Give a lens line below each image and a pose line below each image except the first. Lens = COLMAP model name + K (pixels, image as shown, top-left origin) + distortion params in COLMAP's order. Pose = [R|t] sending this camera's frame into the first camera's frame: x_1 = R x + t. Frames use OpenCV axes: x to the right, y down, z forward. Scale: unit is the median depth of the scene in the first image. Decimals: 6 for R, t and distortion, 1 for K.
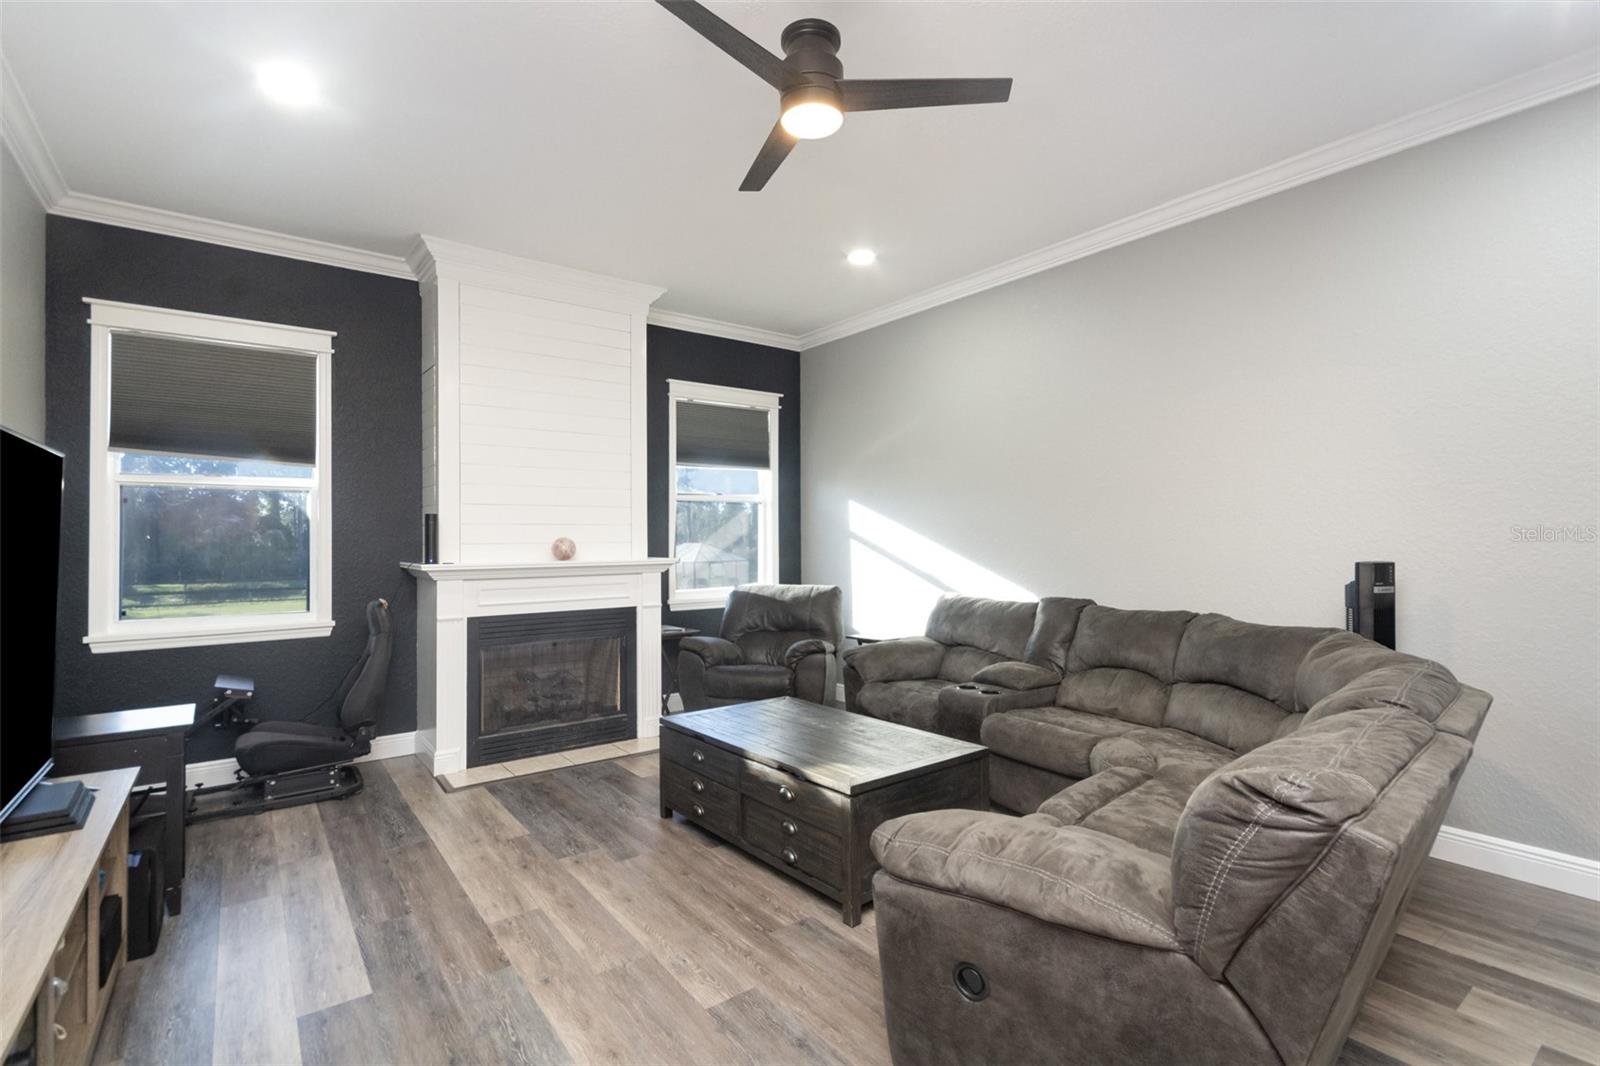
lens RADIAL K [[741.3, 0, 798.1], [0, 741.3, 536.6], [0, 0, 1]] dist [0.013098, -0.000679]
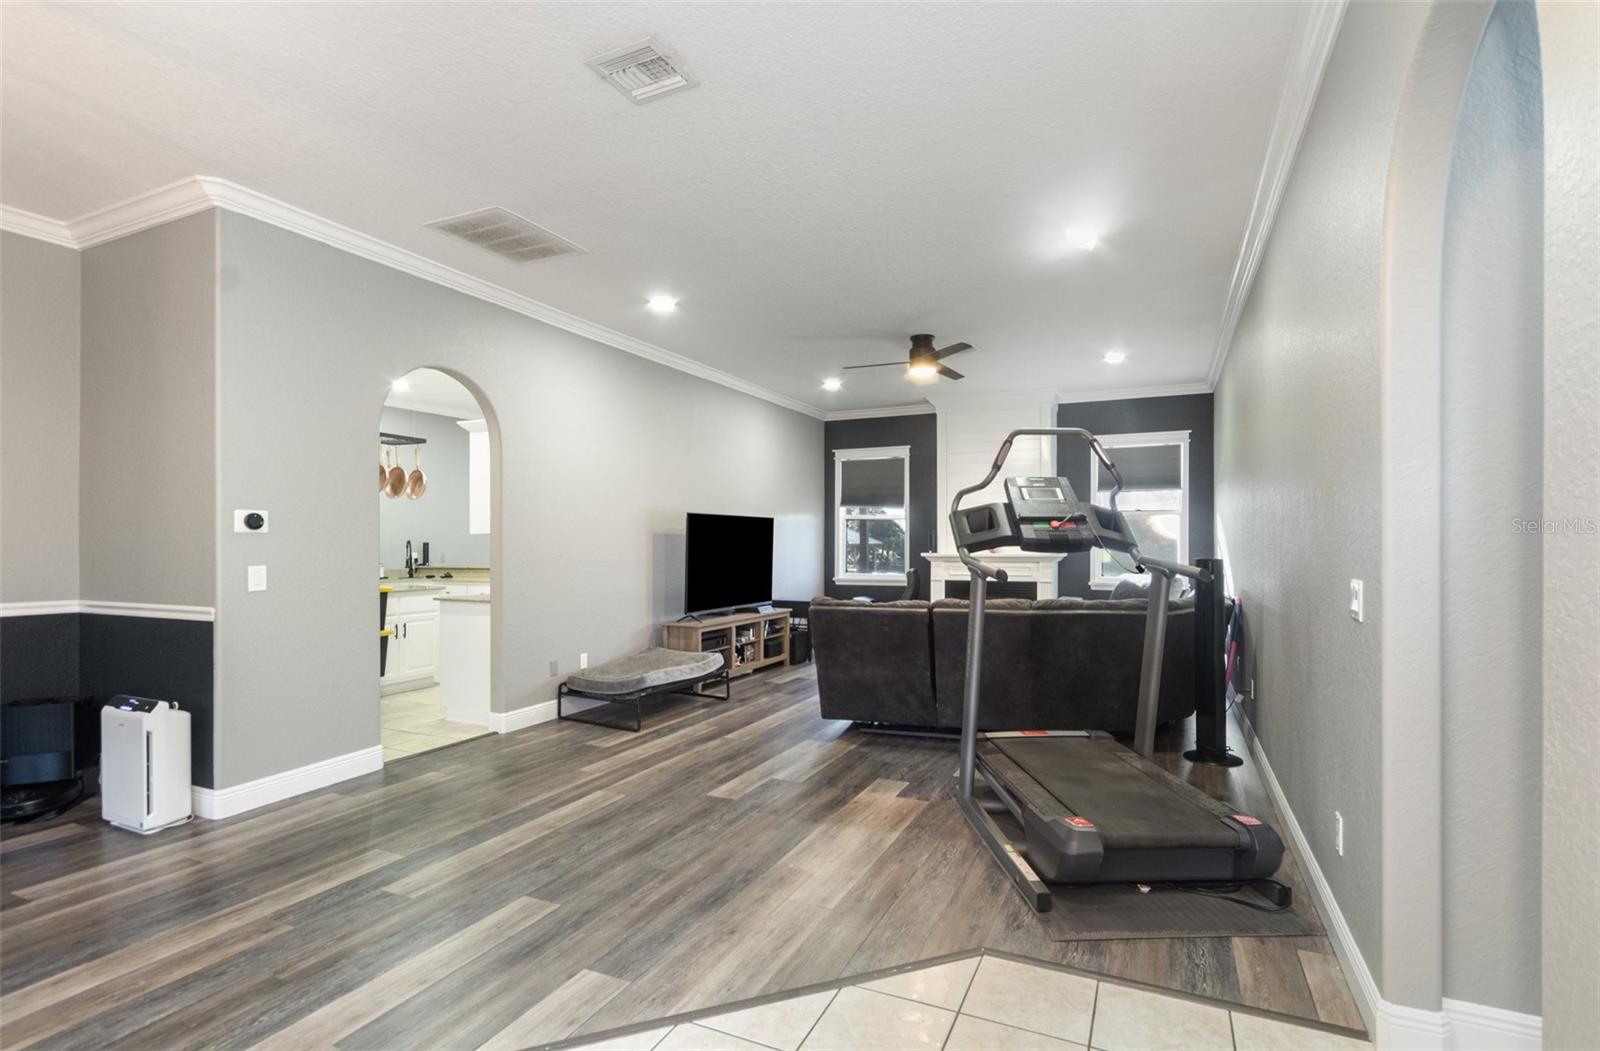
lens RADIAL K [[760.0, 0, 813.2], [0, 760.0, 540.0], [0, 0, 1]] dist [0.014658, -0.001586]
pose [[0.469075, 0.005195, -0.883143, 1.175496], [0.000408, 0.999981, 0.006099, -0.013348], [0.883158, -0.003221, 0.469064, -0.275449]]
